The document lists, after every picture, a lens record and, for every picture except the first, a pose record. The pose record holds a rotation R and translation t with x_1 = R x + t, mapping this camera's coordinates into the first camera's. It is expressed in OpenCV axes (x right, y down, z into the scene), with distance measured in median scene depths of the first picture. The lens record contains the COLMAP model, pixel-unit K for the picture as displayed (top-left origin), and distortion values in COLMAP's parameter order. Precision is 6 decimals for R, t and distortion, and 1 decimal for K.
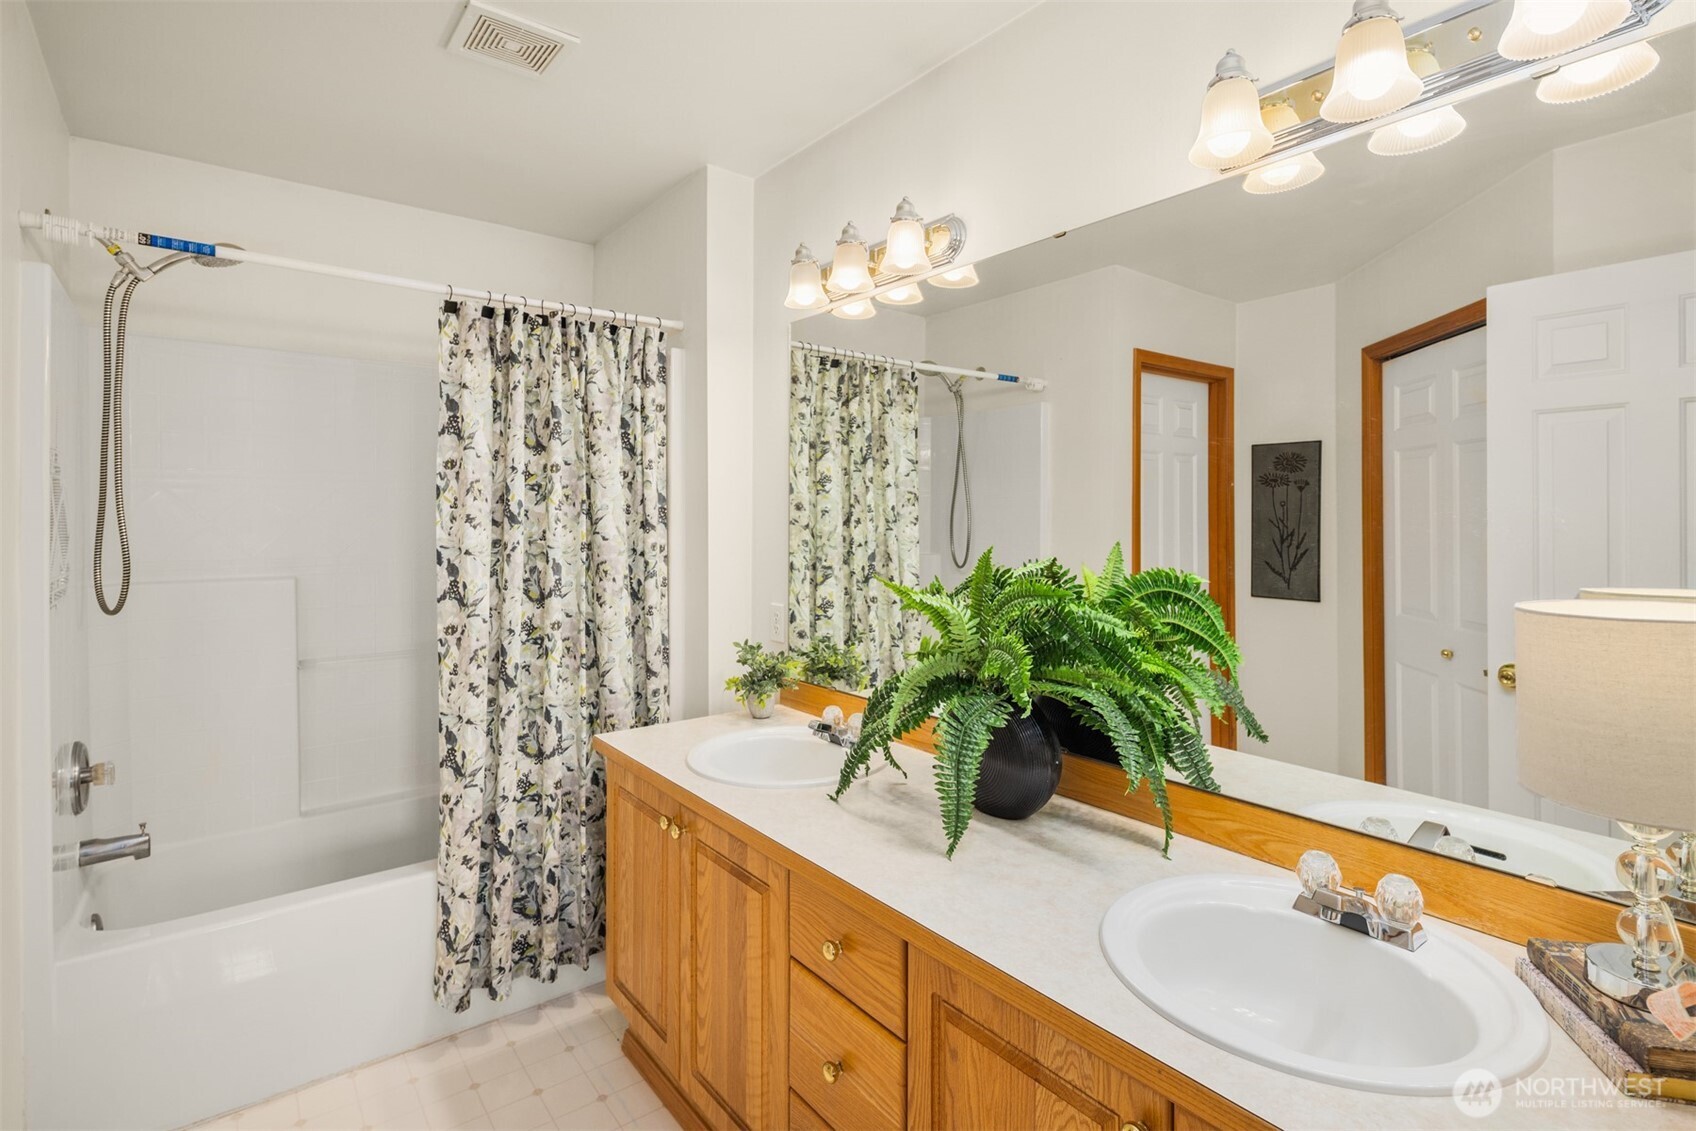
lens RADIAL K [[817.4, 0, 858.1], [0, 817.4, 521.7], [0, 0, 1]] dist [0.001415, -0.001254]
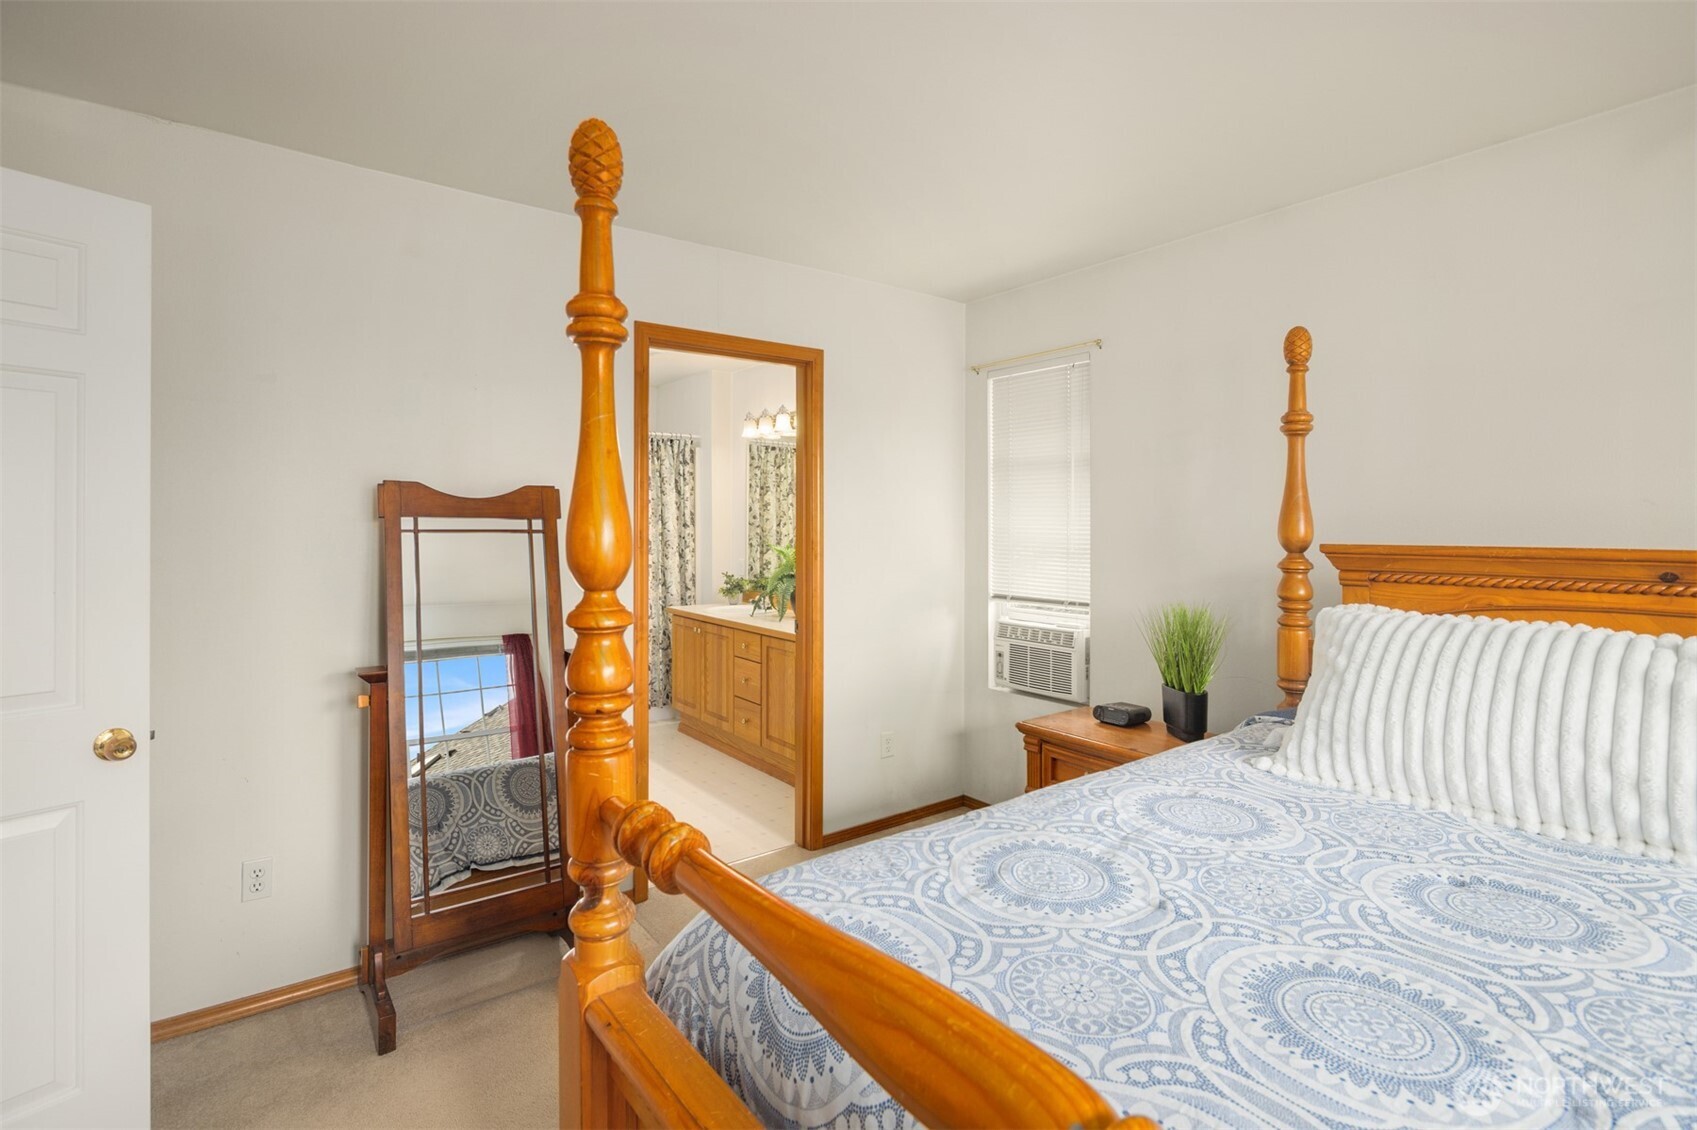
lens RADIAL K [[817.8, 0, 848.9], [0, 817.8, 552.9], [0, 0, 1]] dist [0.001415, -0.001254]
pose [[0.999577, 0.005139, -0.028613, 0.267232], [-0.004154, 0.999401, 0.034367, 0.000773], [0.028772, -0.034234, 0.999000, -1.287527]]
